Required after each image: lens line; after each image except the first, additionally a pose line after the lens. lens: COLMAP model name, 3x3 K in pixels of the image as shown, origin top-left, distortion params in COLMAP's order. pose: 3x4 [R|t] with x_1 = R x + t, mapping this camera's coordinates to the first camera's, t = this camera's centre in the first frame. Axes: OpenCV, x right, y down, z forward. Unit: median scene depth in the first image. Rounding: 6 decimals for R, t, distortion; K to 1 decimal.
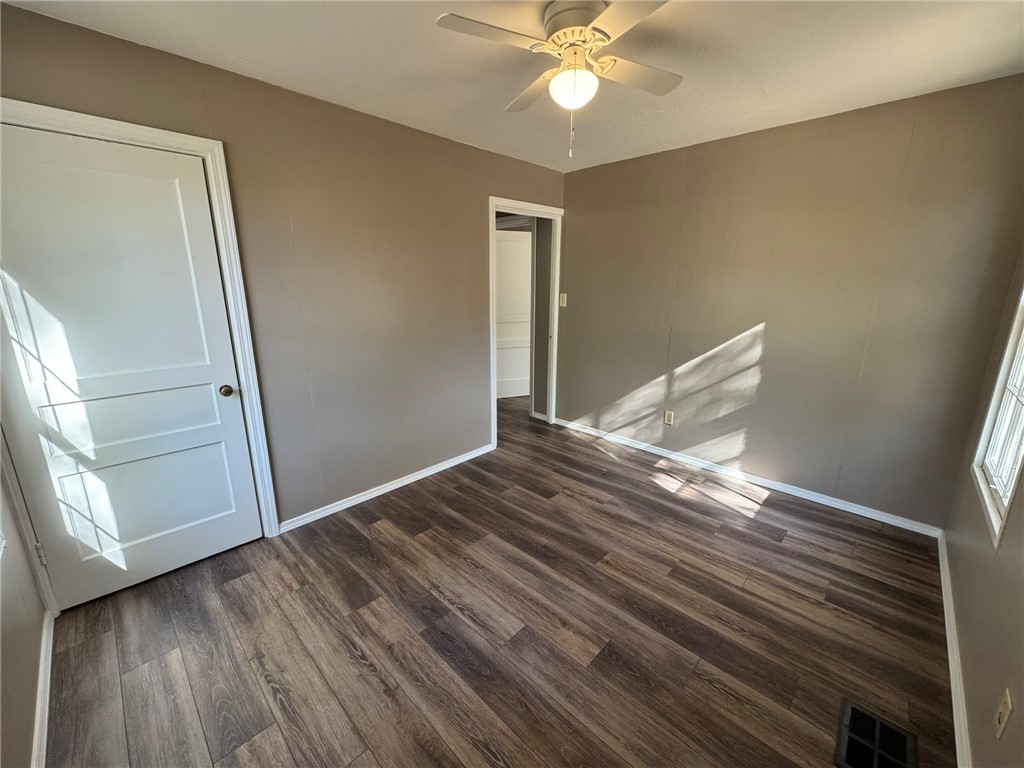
lens RADIAL K [[410.1, 0, 513.1], [0, 410.1, 383.1], [0, 0, 1]] dist [-0.003386, 0.000300]
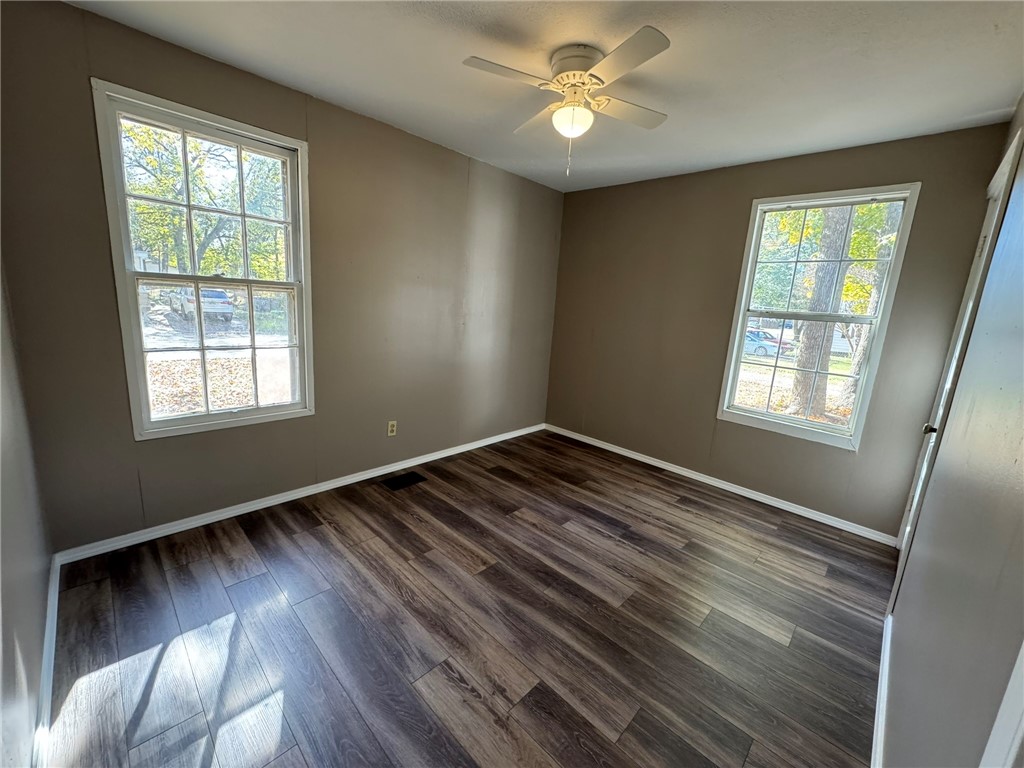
lens RADIAL K [[410.1, 0, 512.6], [0, 410.1, 380.5], [0, 0, 1]] dist [-0.003386, 0.000300]
pose [[-0.997890, -0.064574, -0.006817, 0.207021], [-0.061438, 0.904966, 0.421025, -0.391356], [-0.021018, 0.420555, -0.907023, 1.781498]]
